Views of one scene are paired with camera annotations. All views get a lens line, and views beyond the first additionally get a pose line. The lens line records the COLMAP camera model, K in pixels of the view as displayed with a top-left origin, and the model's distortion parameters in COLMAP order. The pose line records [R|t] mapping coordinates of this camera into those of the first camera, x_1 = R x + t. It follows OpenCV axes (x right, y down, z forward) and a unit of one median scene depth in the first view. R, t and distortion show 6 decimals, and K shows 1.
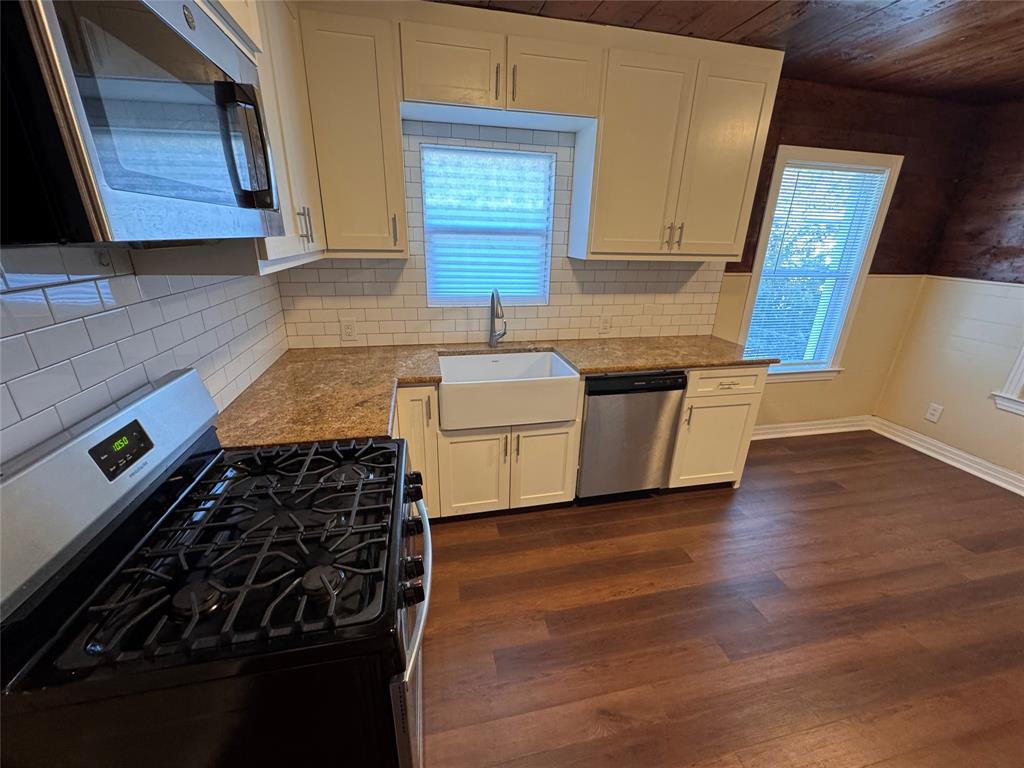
lens RADIAL K [[409.7, 0, 512.7], [0, 409.7, 386.3], [0, 0, 1]] dist [-0.002582, 0.000527]
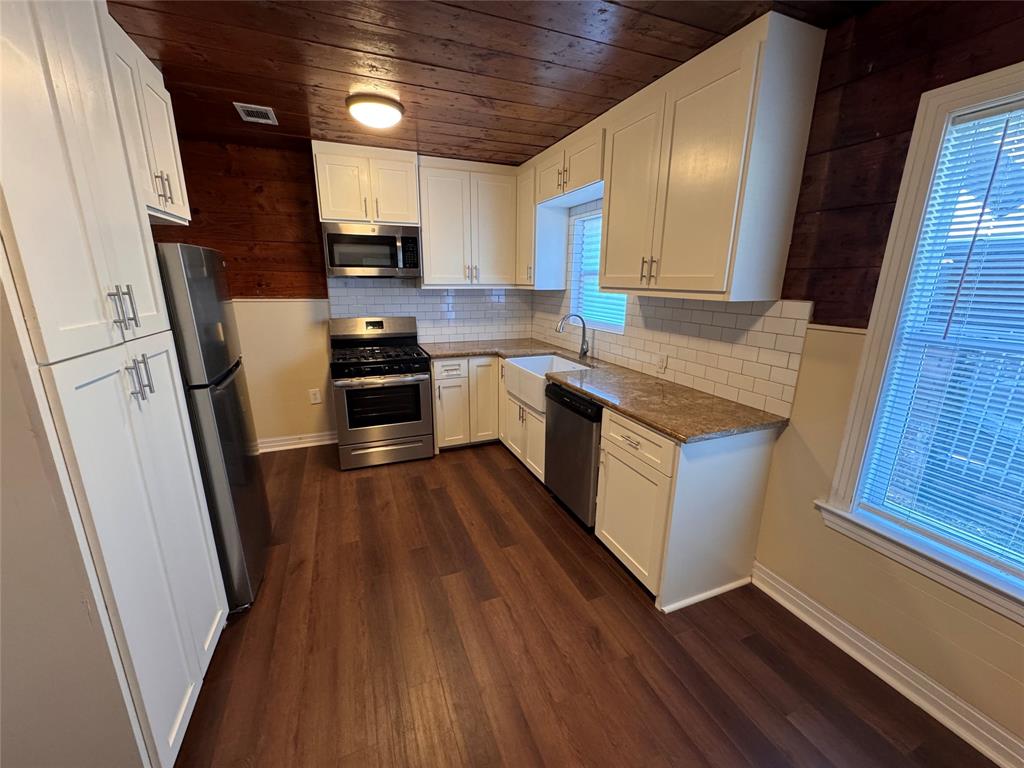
lens RADIAL K [[409.7, 0, 513.0], [0, 409.7, 385.6], [0, 0, 1]] dist [-0.002582, 0.000527]
pose [[0.168281, 0.229239, -0.958713, 1.243096], [-0.345357, 0.924650, 0.160474, -0.157123], [0.923261, 0.304093, 0.234771, 0.544005]]
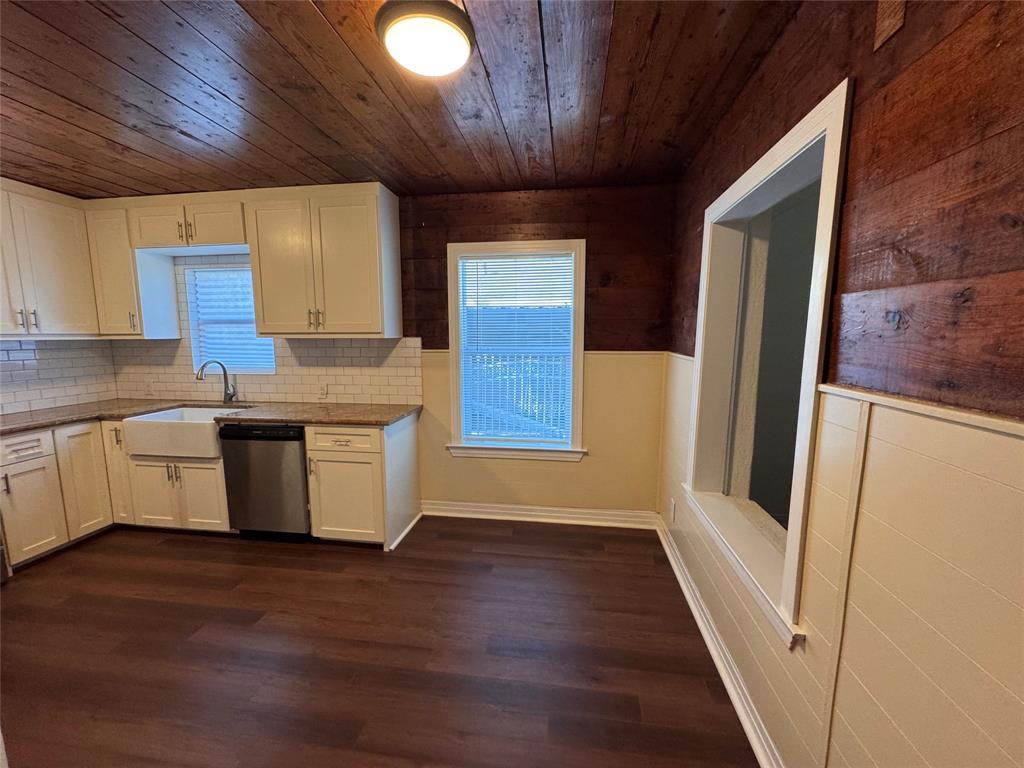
lens RADIAL K [[409.7, 0, 512.3], [0, 409.7, 386.6], [0, 0, 1]] dist [-0.002582, 0.000527]
pose [[0.935586, 0.019564, -0.352556, 1.343813], [-0.099743, 0.972443, -0.210729, 0.038951], [0.338718, 0.232320, 0.911755, 0.097339]]
